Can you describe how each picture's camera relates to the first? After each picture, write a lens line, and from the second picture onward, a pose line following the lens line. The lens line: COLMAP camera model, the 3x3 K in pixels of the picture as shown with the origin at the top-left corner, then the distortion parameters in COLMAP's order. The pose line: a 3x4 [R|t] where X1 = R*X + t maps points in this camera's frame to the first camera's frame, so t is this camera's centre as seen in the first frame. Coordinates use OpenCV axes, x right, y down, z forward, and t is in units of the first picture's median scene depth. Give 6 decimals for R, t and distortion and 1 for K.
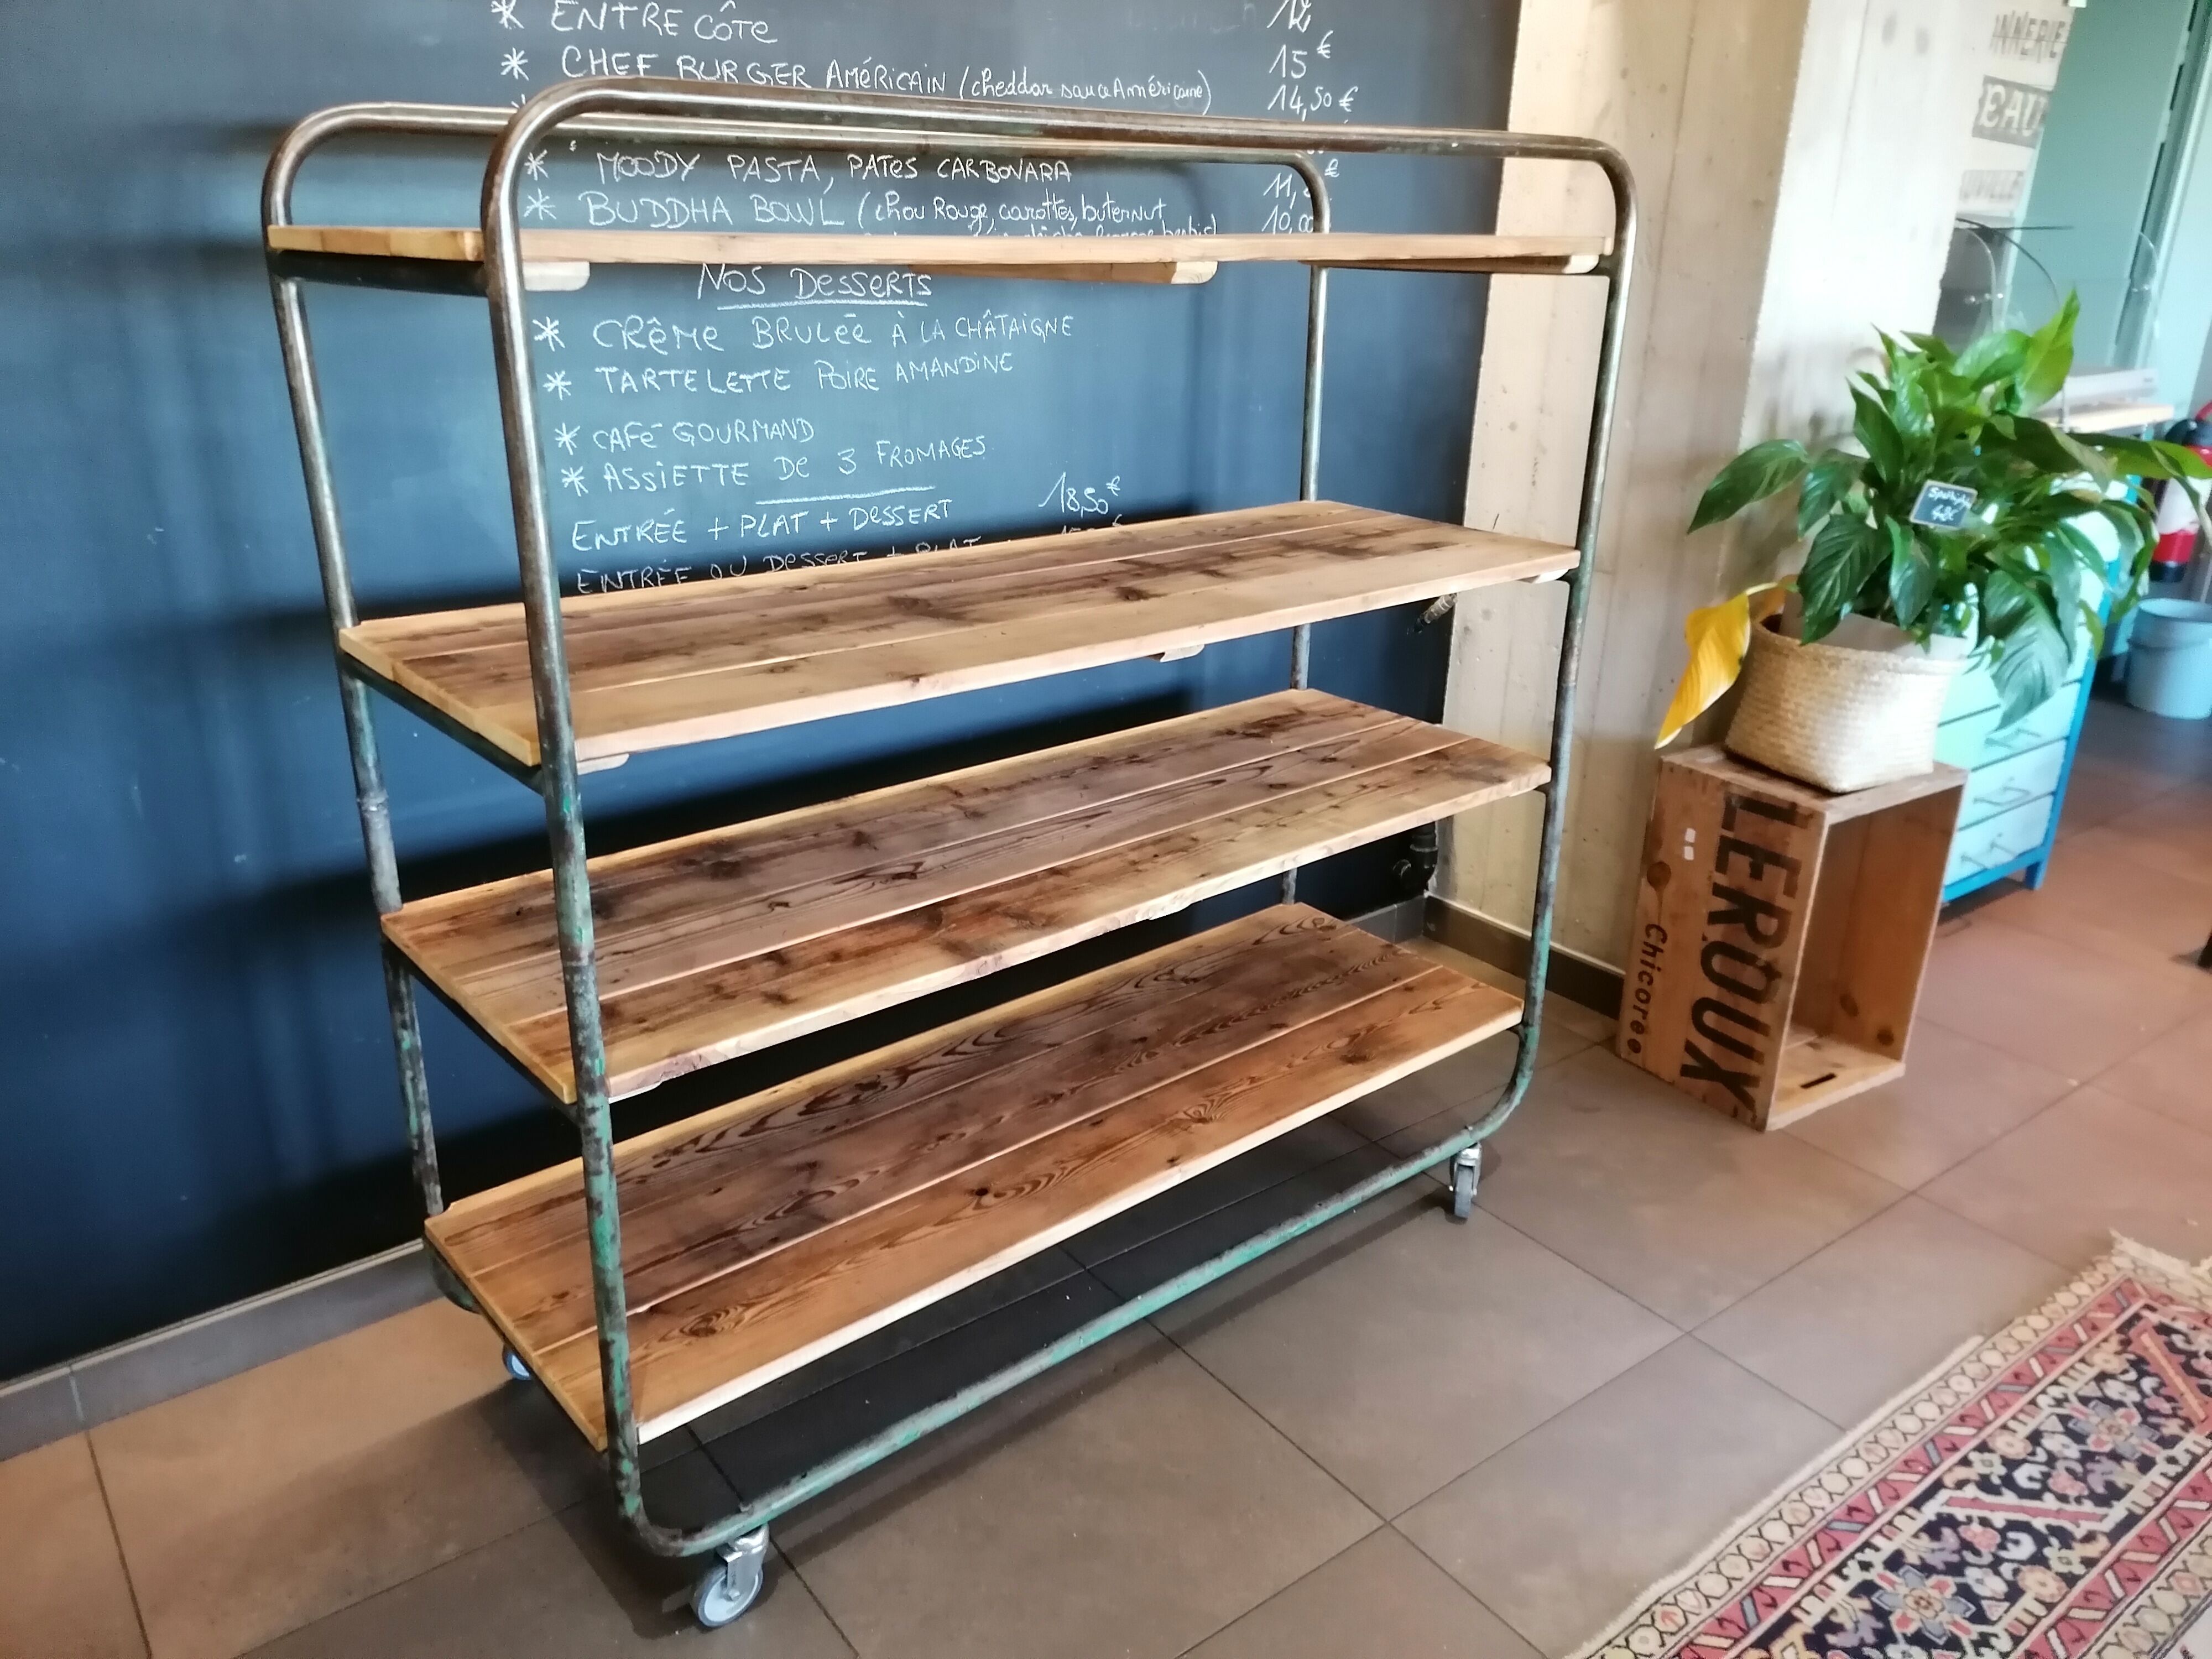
lens RADIAL K [[1658.3, 0, 1115.4], [0, 1658.3, 826.9], [0, 0, 1]] dist [0.099835, -0.130788]
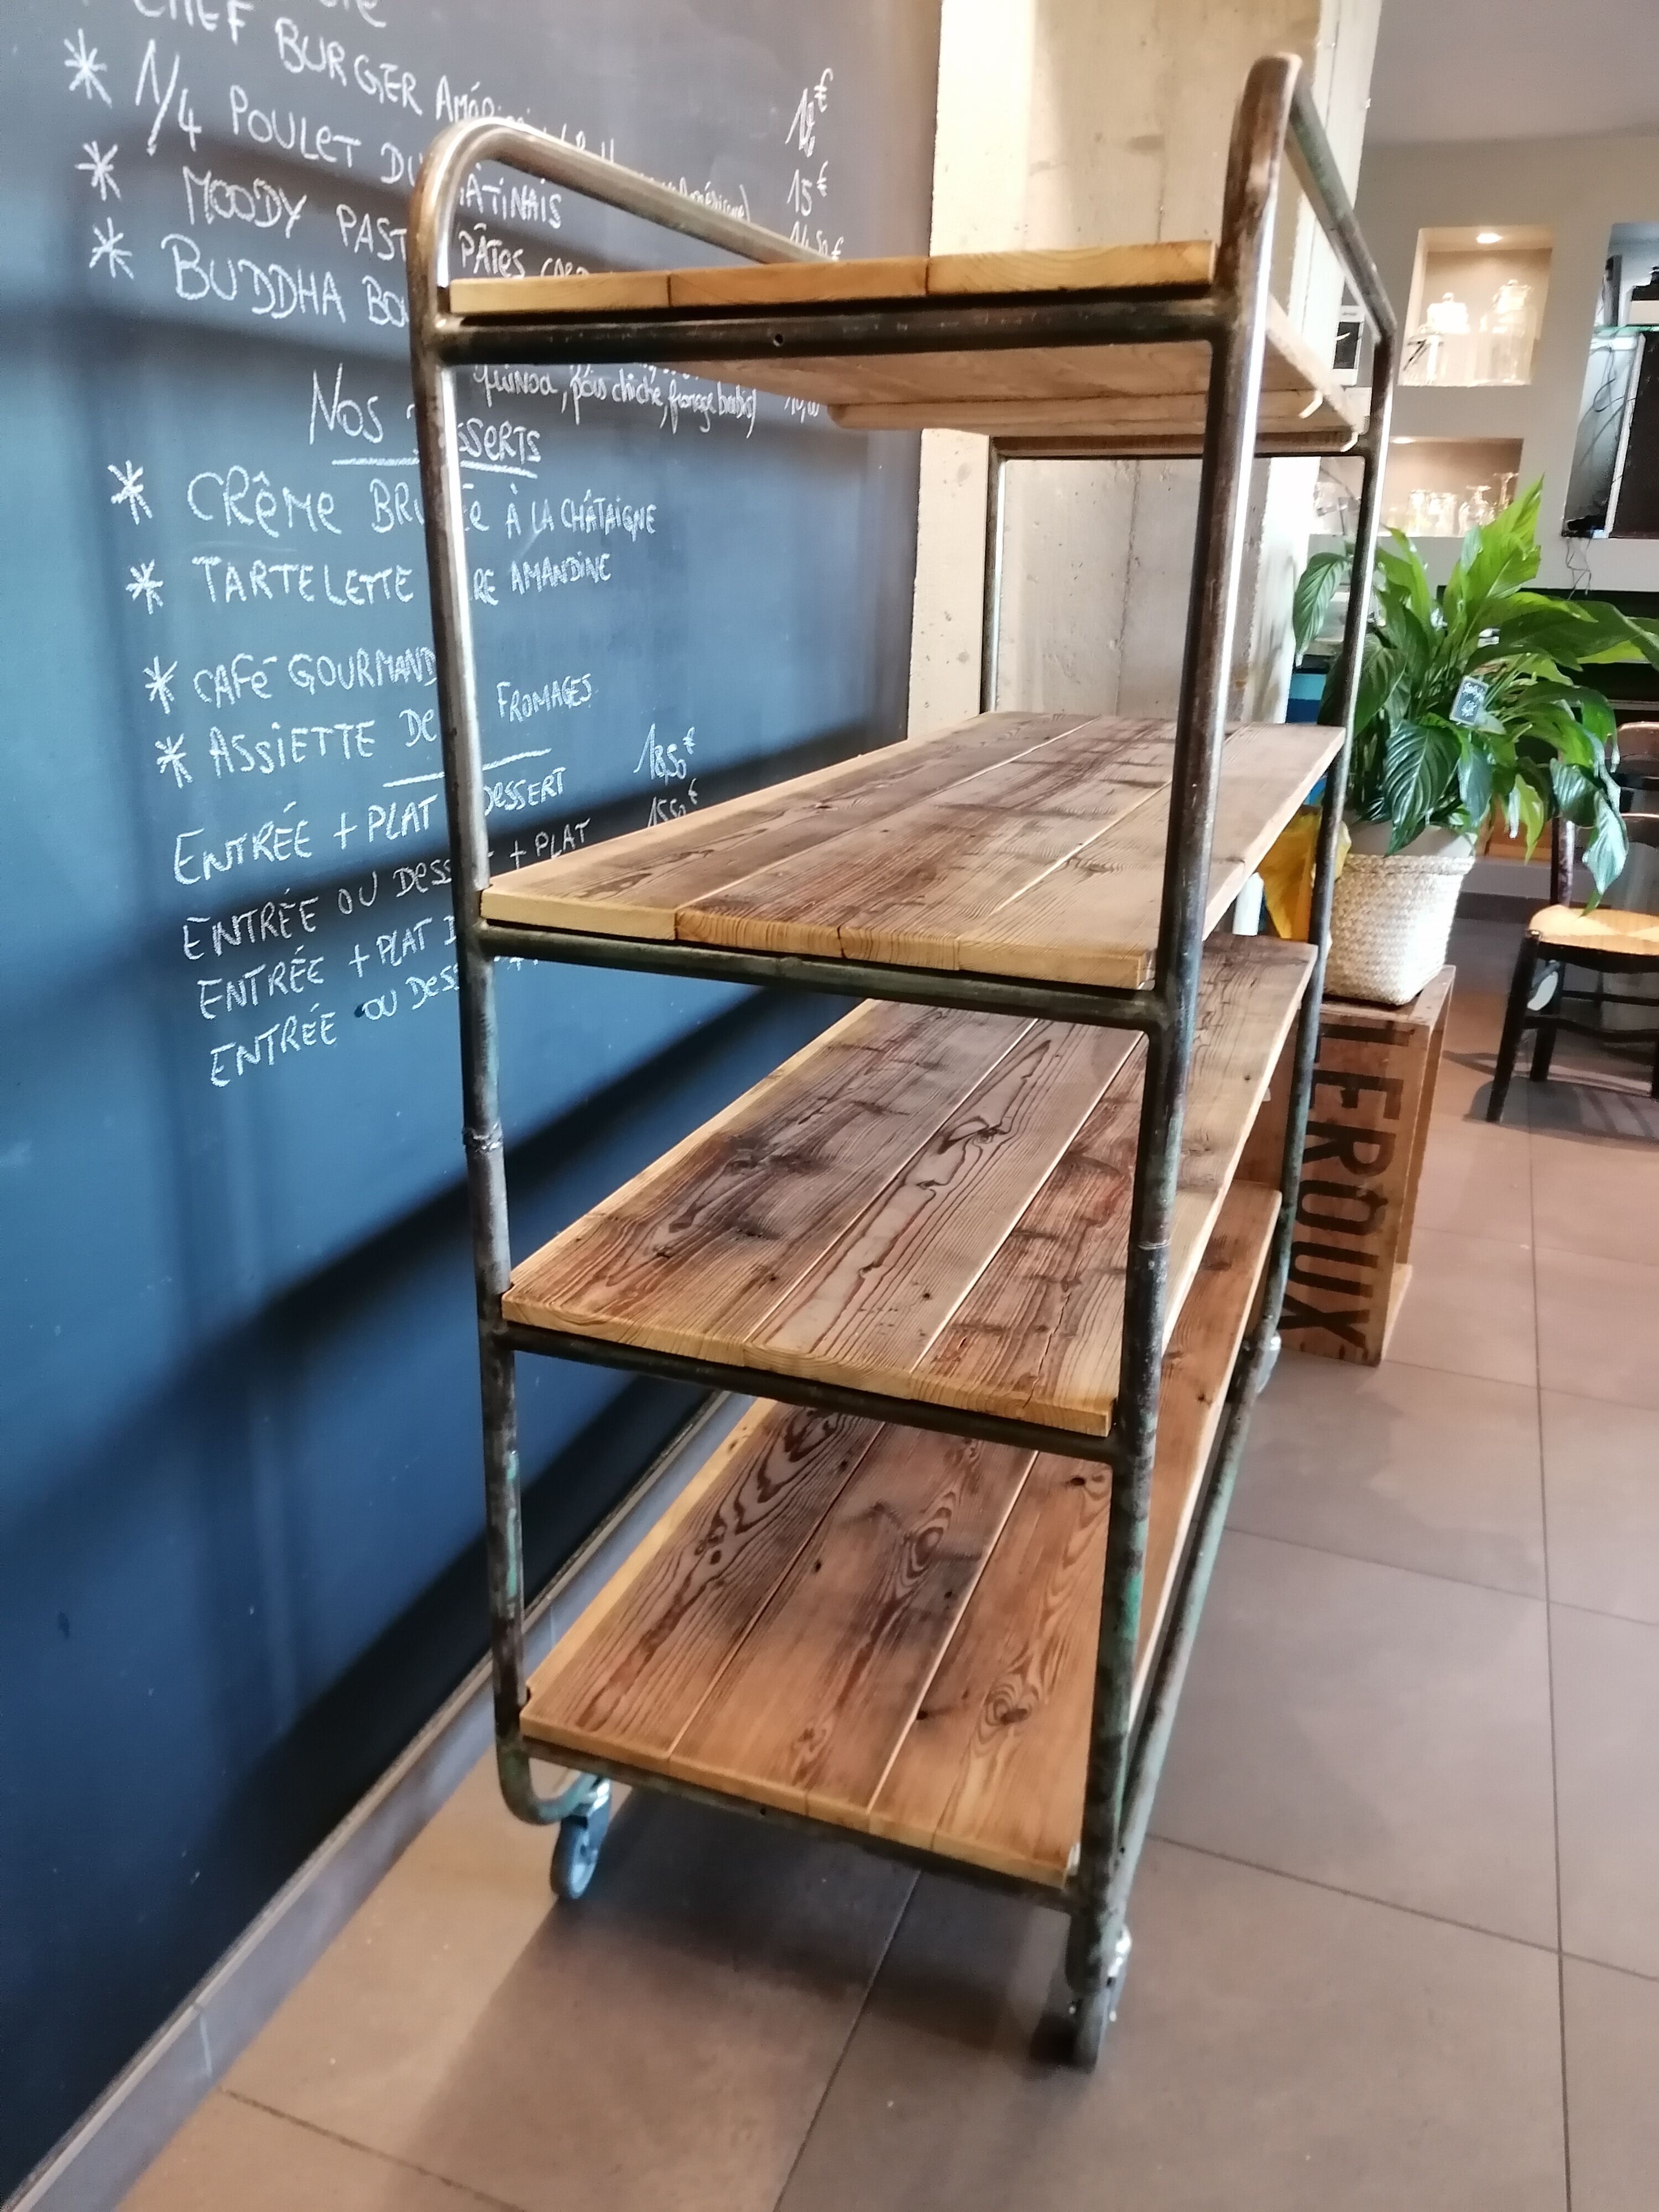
lens RADIAL K [[1658.3, 0, 837.9], [0, 1658.3, 1103.4], [0, 0, 1]] dist [0.099835, -0.130788]
pose [[0.851107, -0.175833, 0.494671, -0.395652], [0.184098, 0.982372, 0.032439, -0.065616], [-0.491655, 0.063459, 0.868475, 0.377285]]
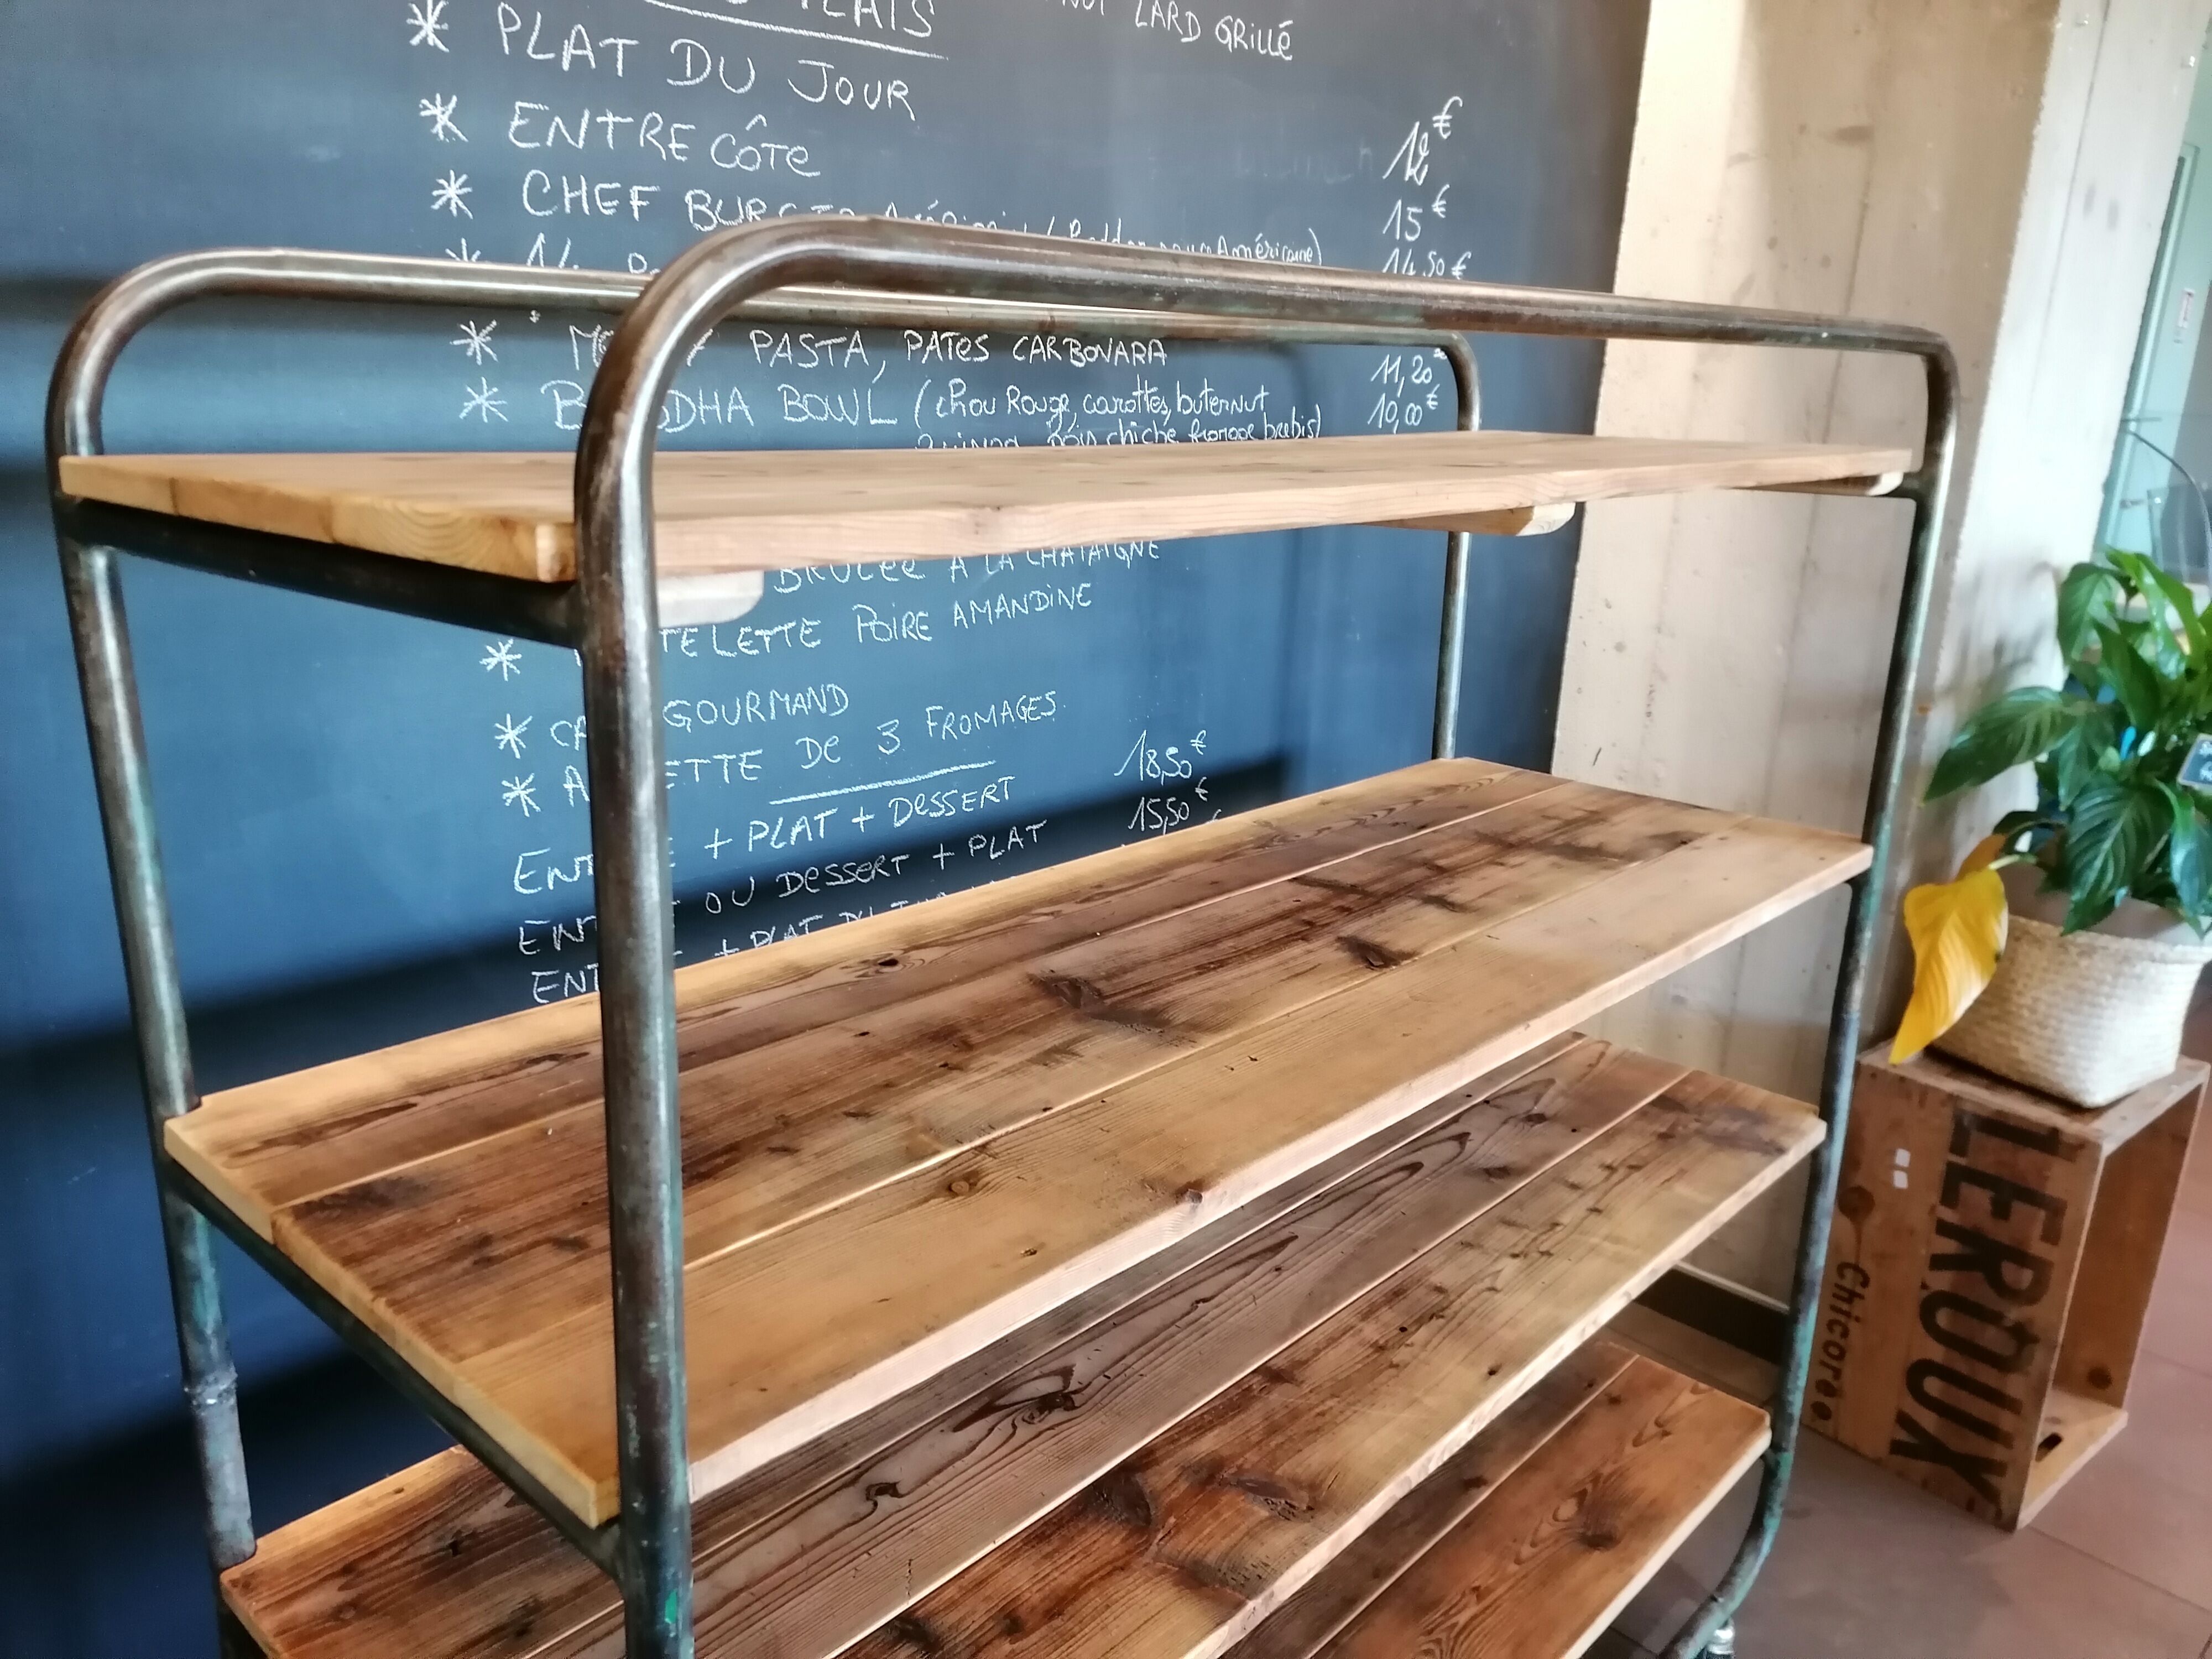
lens RADIAL K [[1658.3, 0, 1117.3], [0, 1658.3, 823.5], [0, 0, 1]] dist [0.099835, -0.130788]
pose [[0.992225, -0.019023, 0.122993, -0.154405], [0.028958, 0.996414, -0.079499, -0.123683], [-0.121039, 0.082442, 0.989218, 0.283871]]
